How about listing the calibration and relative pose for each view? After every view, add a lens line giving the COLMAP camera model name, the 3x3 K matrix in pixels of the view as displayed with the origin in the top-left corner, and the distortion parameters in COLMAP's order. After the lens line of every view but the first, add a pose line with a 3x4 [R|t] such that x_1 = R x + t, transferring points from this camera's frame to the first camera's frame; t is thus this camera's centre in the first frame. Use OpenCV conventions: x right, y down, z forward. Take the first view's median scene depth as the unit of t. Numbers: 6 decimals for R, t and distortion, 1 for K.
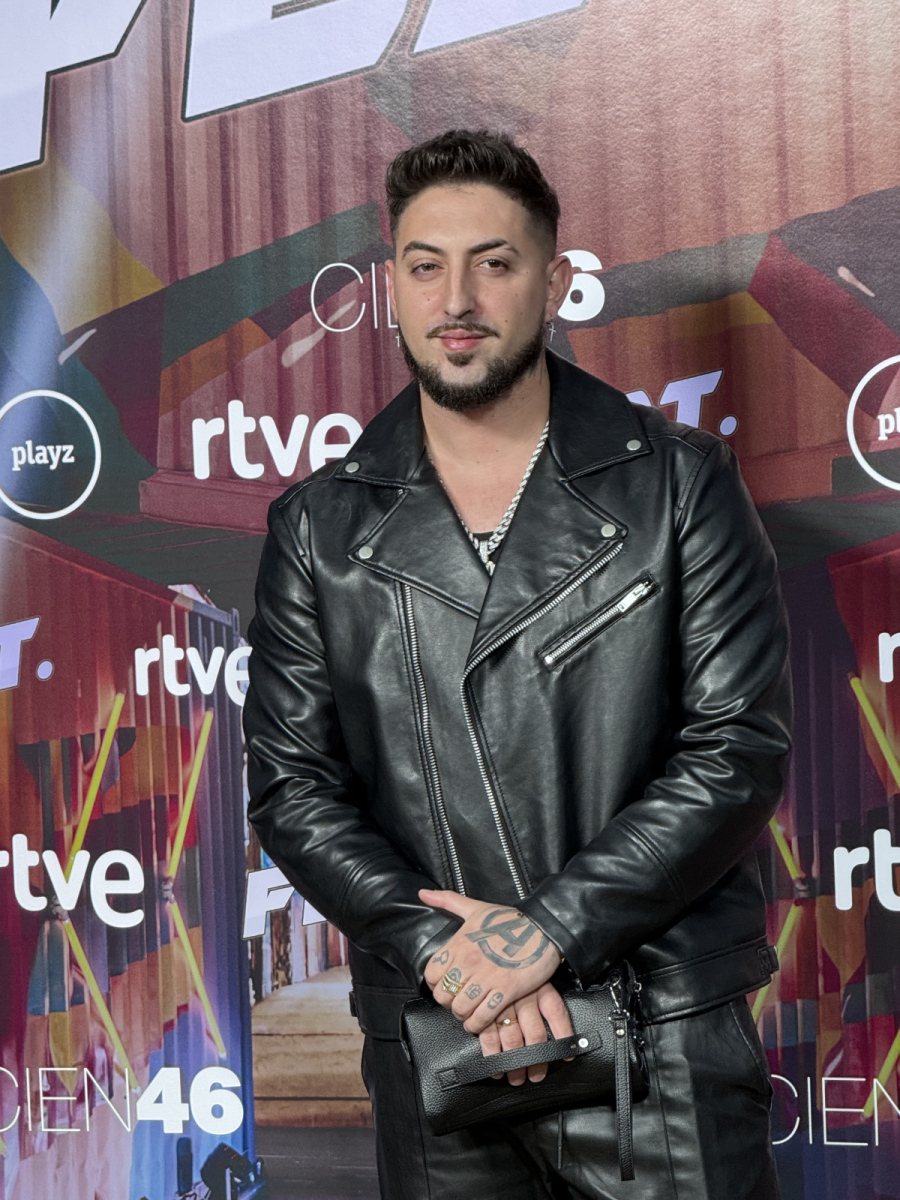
lens RADIAL K [[5100.6, 0, 450.0], [0, 5100.6, 600.0], [0, 0, 1]] dist [0.246535, 0.071107]
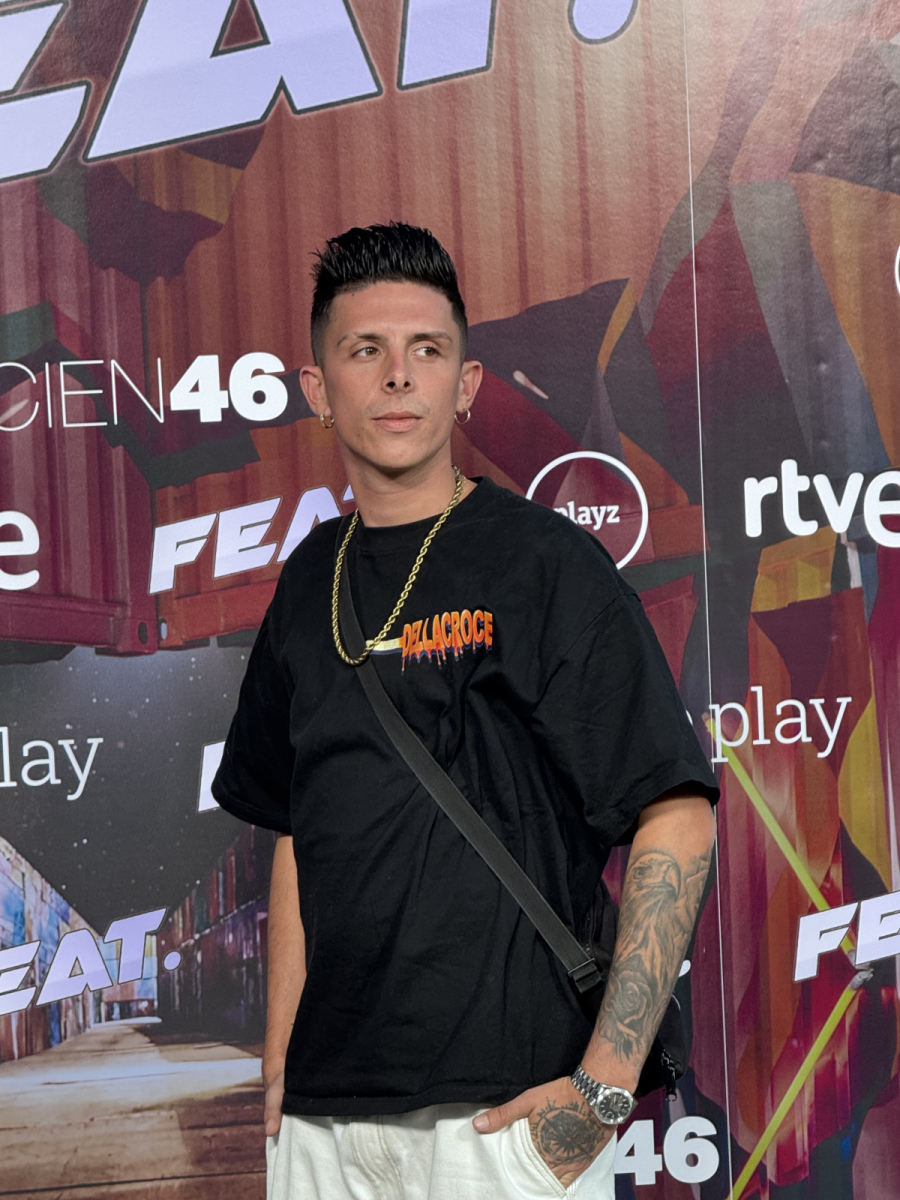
lens RADIAL K [[4591.9, 0, 505.6], [0, 4591.9, 655.3], [0, 0, 1]] dist [0.165957, 1.647366]
pose [[0.854127, -0.018435, 0.519737, -0.420181], [0.031408, 0.999376, -0.016168, 0.009882], [-0.519115, 0.030134, 0.854173, 0.175215]]
